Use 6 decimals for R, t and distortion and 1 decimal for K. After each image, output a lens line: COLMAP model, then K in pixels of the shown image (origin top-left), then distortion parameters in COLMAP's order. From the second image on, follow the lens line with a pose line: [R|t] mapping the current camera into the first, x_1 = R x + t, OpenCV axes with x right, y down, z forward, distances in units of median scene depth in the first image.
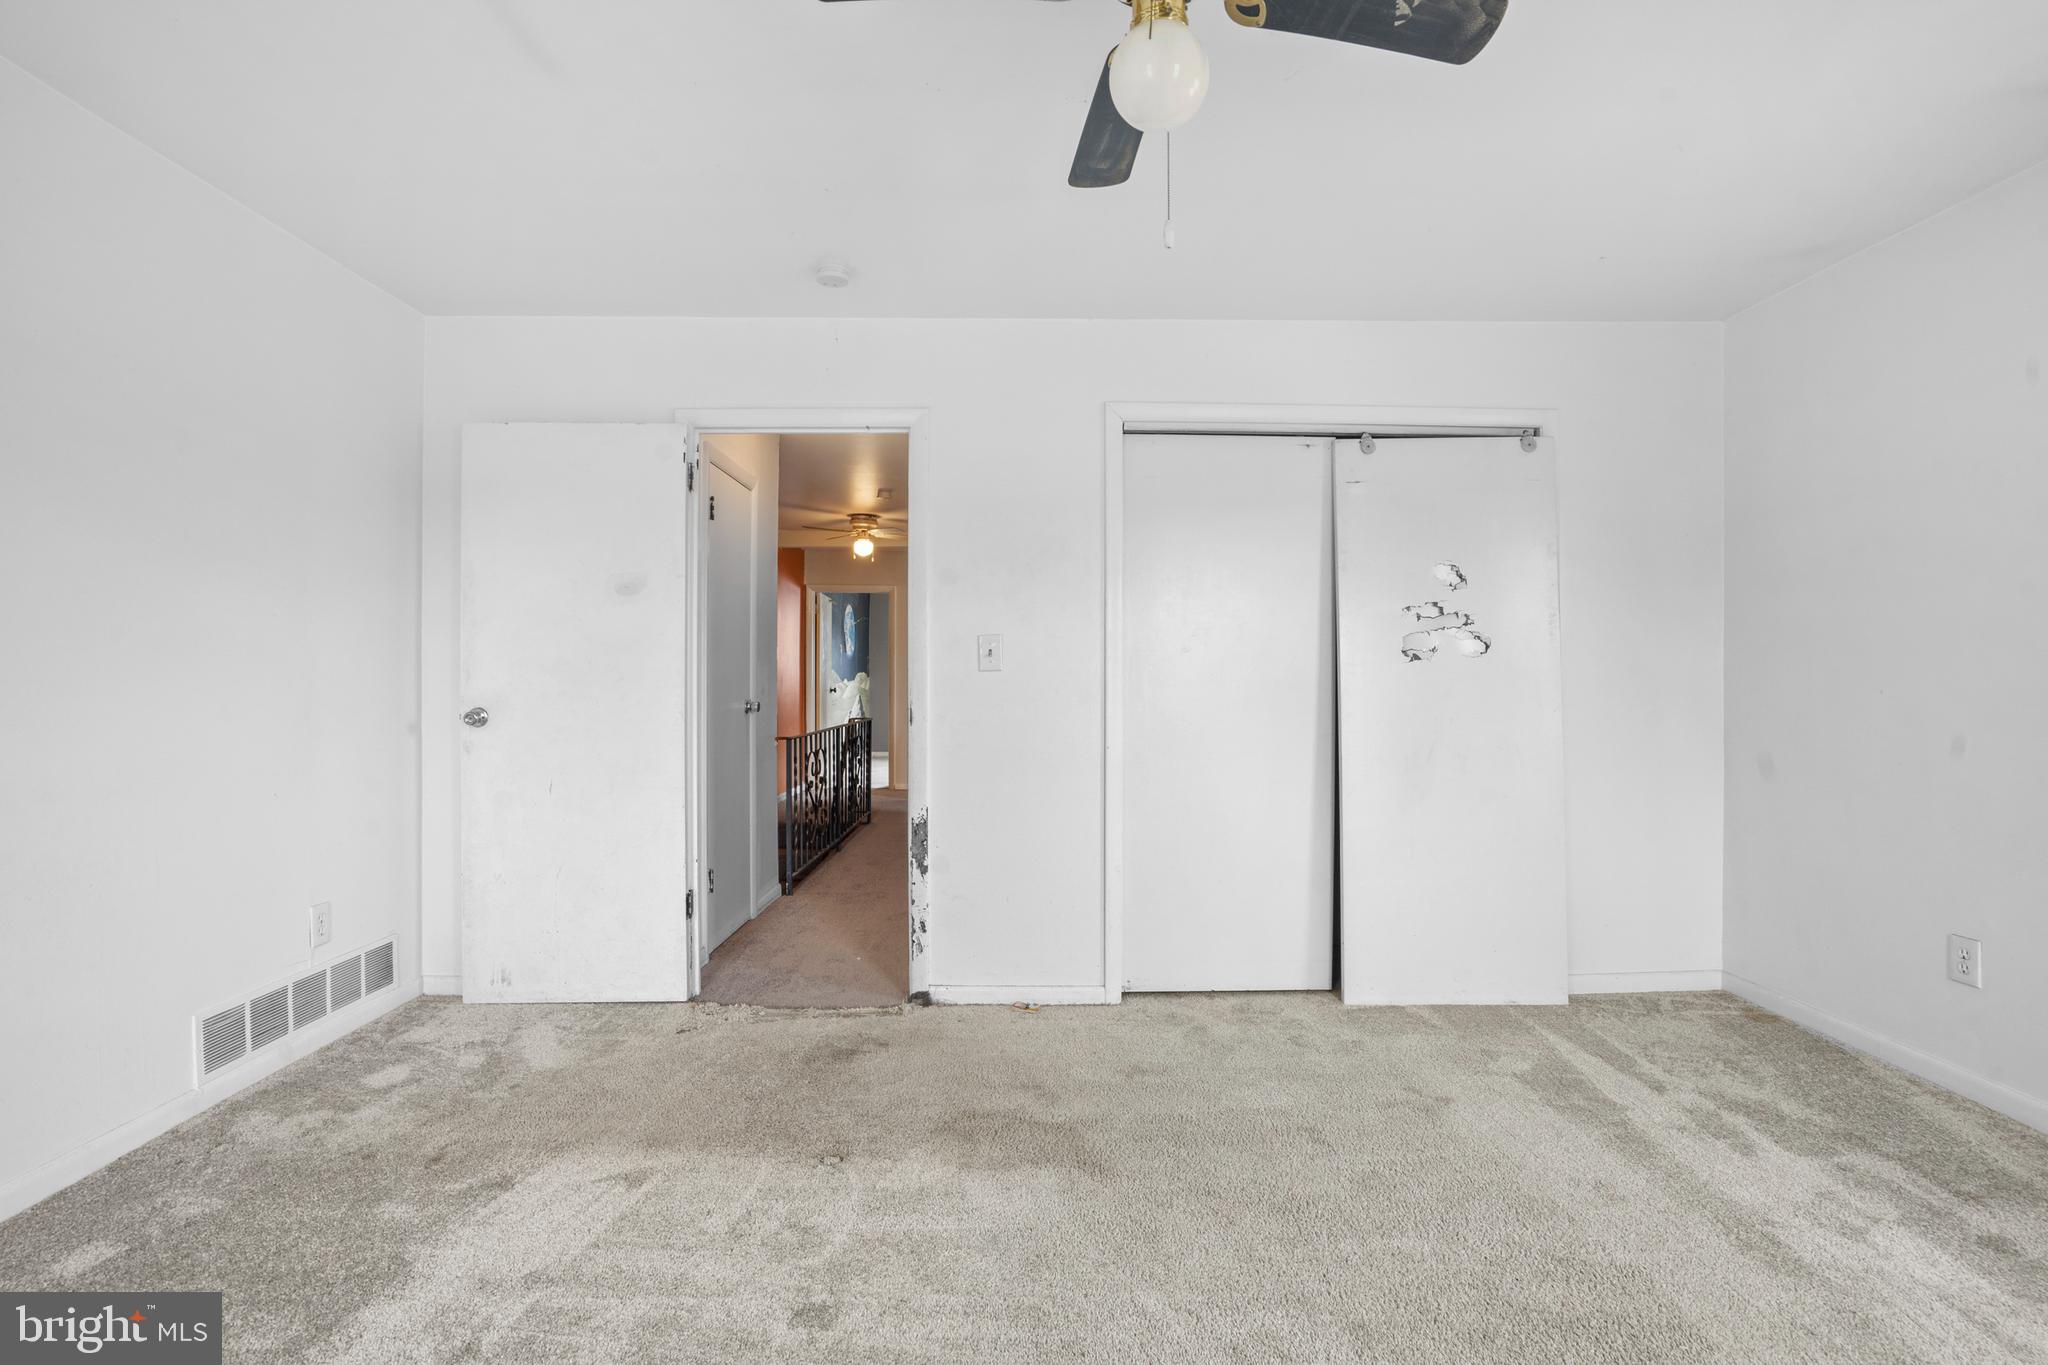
lens RADIAL K [[960.0, 0, 1036.3], [0, 960.0, 671.1], [0, 0, 1]] dist [-0.061713, 0.027303]
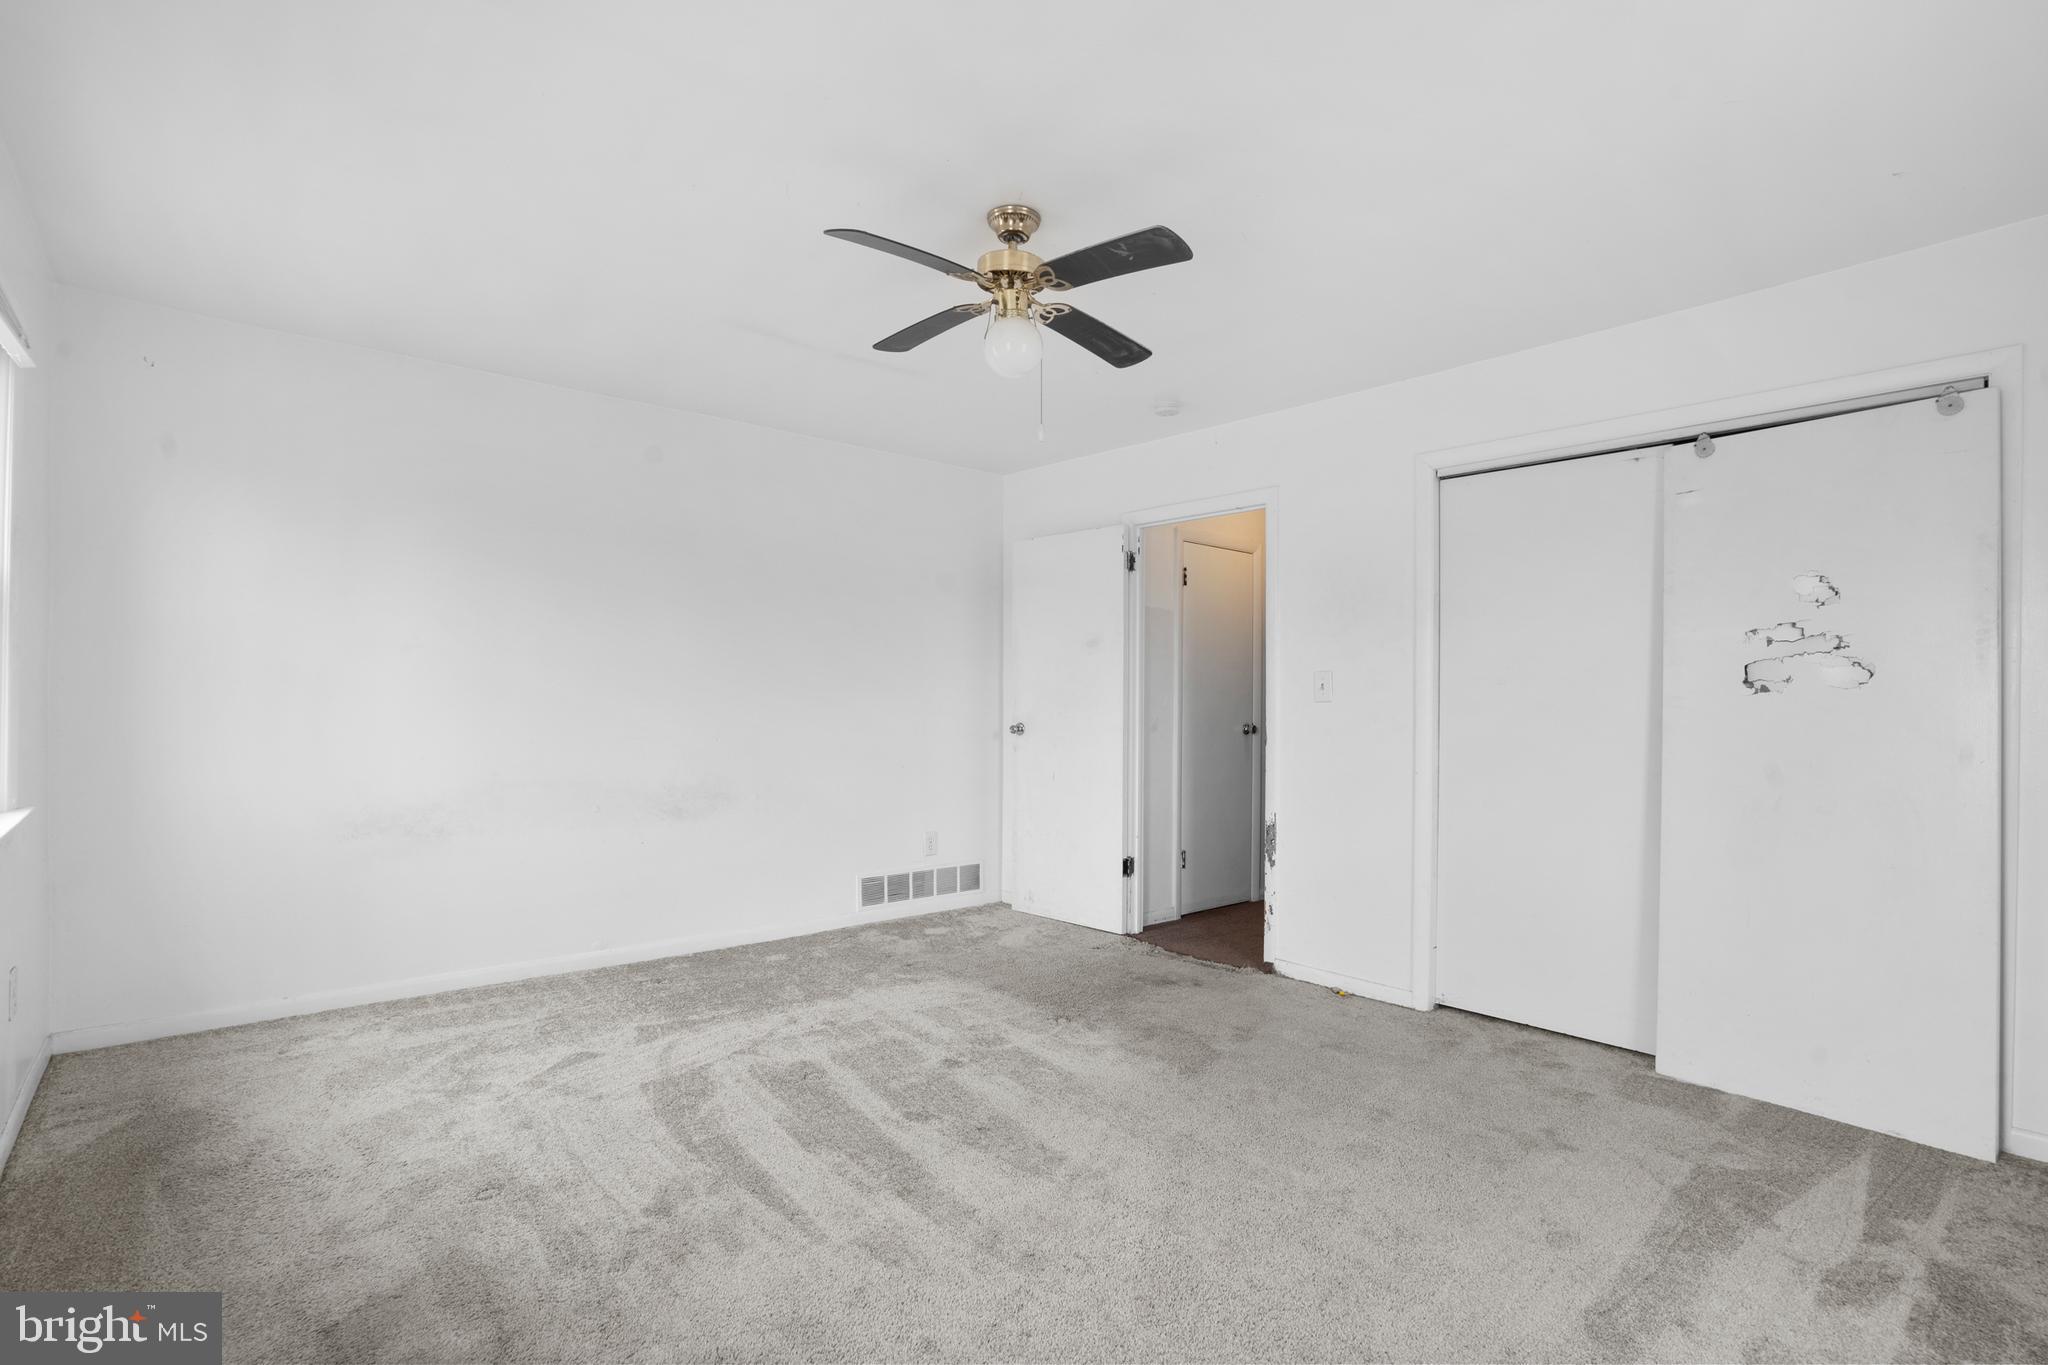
lens RADIAL K [[953.6, 0, 1025.4], [0, 953.6, 707.6], [0, 0, 1]] dist [-0.057240, 0.024965]
pose [[0.658990, 0.011629, -0.752062, 0.617580], [-0.004460, 0.999923, 0.011554, -0.004972], [0.752138, -0.004260, 0.658992, -0.040453]]
